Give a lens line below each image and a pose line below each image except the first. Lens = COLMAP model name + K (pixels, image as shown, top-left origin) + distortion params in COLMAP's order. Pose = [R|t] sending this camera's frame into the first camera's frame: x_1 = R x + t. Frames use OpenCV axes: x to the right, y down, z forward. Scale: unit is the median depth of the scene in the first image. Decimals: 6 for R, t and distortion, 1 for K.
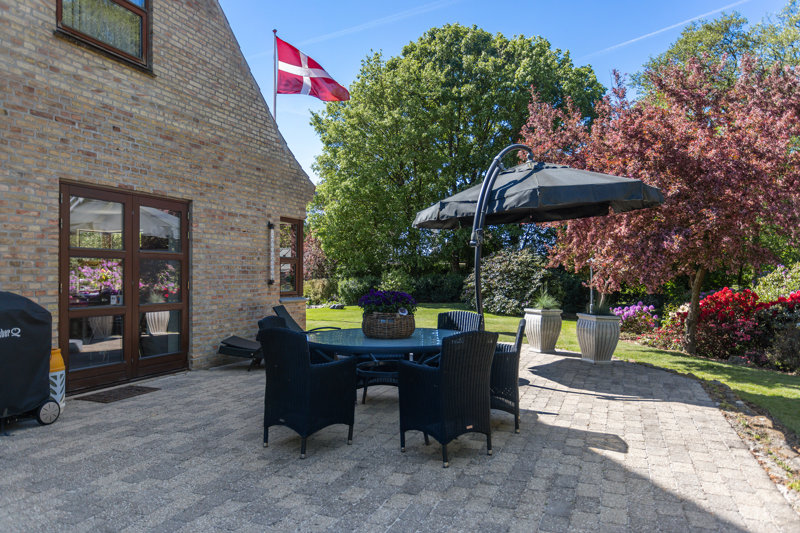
lens RADIAL K [[597.6, 0, 399.2], [0, 597.6, 266.5], [0, 0, 1]] dist [0.001812, -0.000218]
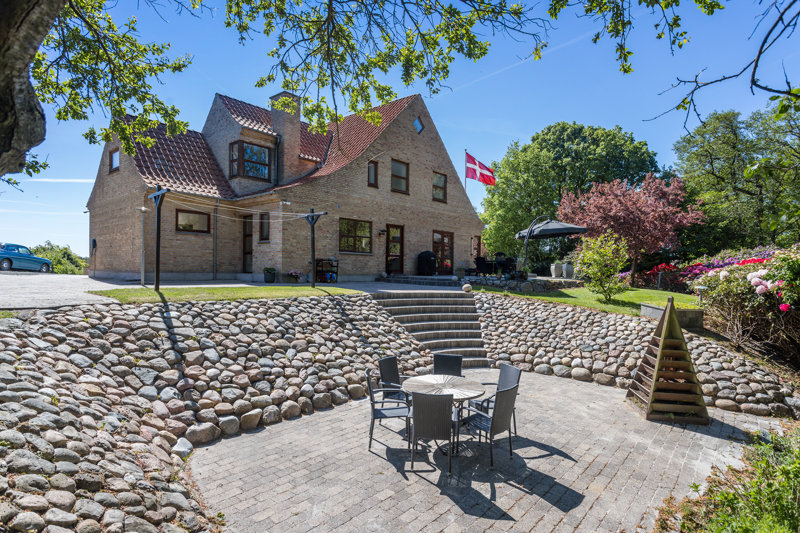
lens RADIAL K [[474.8, 0, 399.2], [0, 474.8, 267.2], [0, 0, 1]] dist [0.000757, 0.000010]
pose [[0.954721, 0.016033, -0.297071, 0.061698], [-0.015414, 0.999871, 0.004426, 0.027877], [0.297104, 0.000353, 0.954845, -0.531077]]
